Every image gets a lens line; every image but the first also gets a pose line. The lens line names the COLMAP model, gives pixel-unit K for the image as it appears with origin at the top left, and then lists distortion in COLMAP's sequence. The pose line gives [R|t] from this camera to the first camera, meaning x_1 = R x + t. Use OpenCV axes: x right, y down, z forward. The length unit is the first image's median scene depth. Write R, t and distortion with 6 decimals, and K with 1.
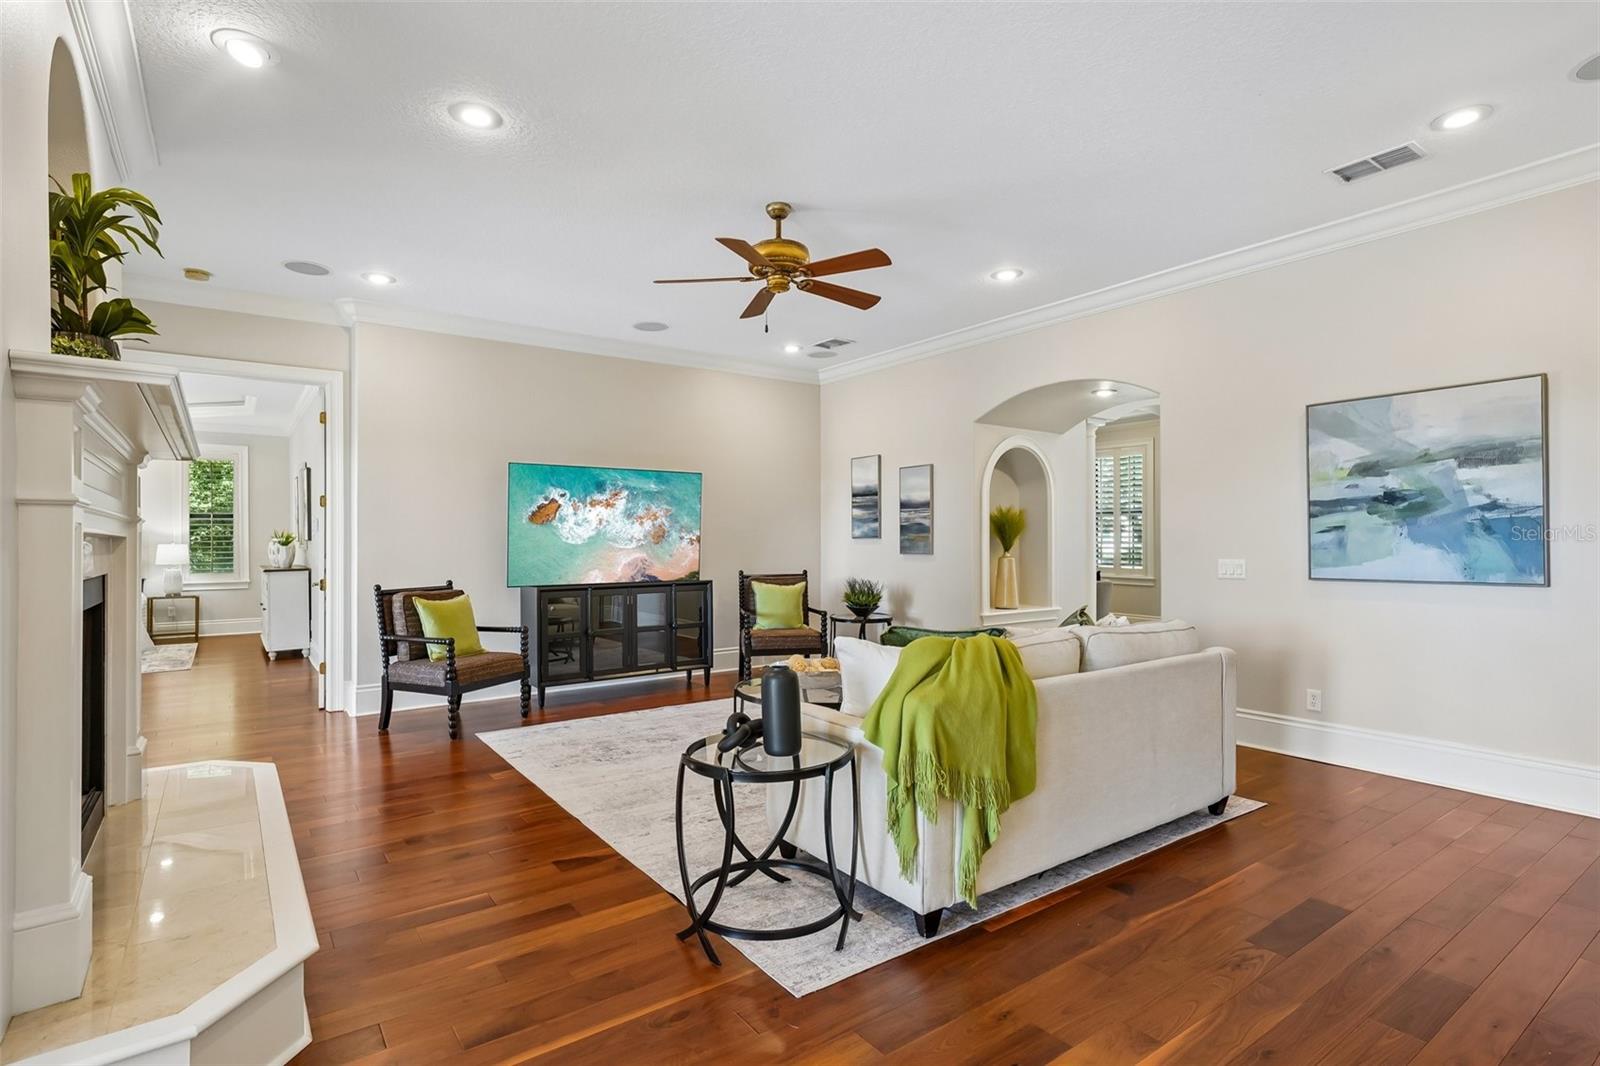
lens RADIAL K [[787.0, 0, 801.8], [0, 787.0, 530.0], [0, 0, 1]] dist [0.001703, -0.000048]
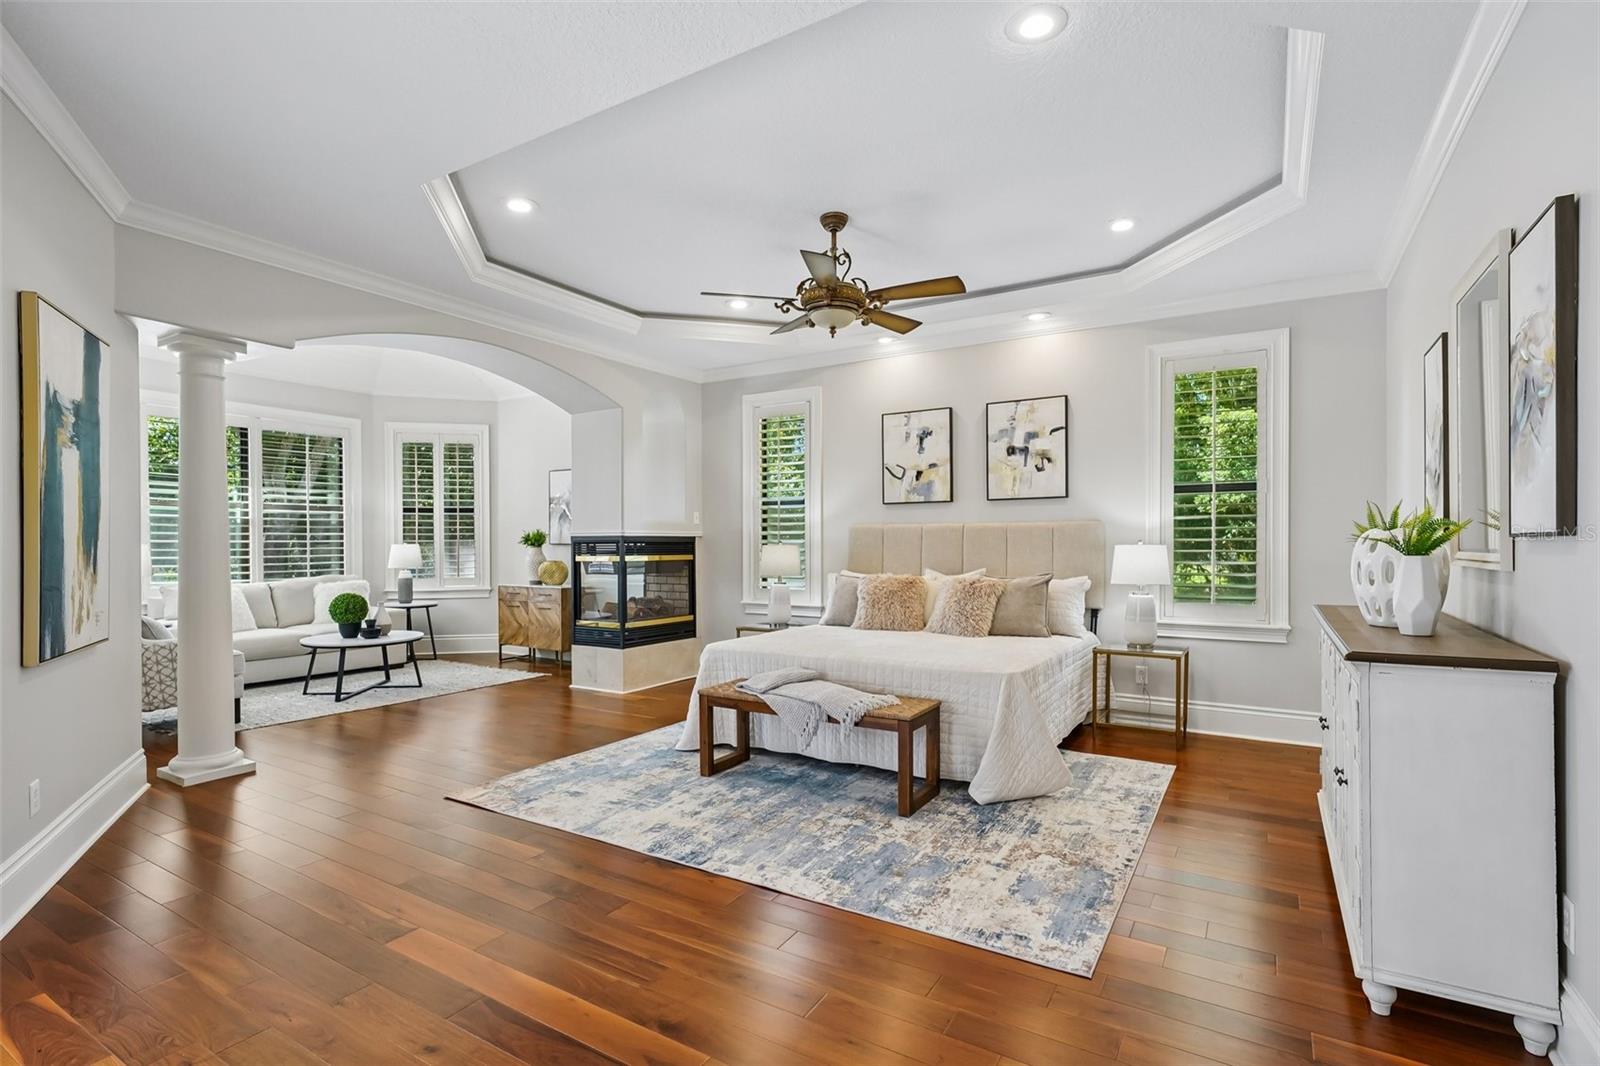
lens RADIAL K [[760.1, 0, 794.9], [0, 760.1, 542.9], [0, 0, 1]] dist [0.002023, 0.000422]
pose [[0.375703, 0.012711, -0.926653, -0.433675], [-0.003028, 0.999917, 0.012489, 0.011665], [0.926735, -0.001887, 0.375710, 0.615975]]
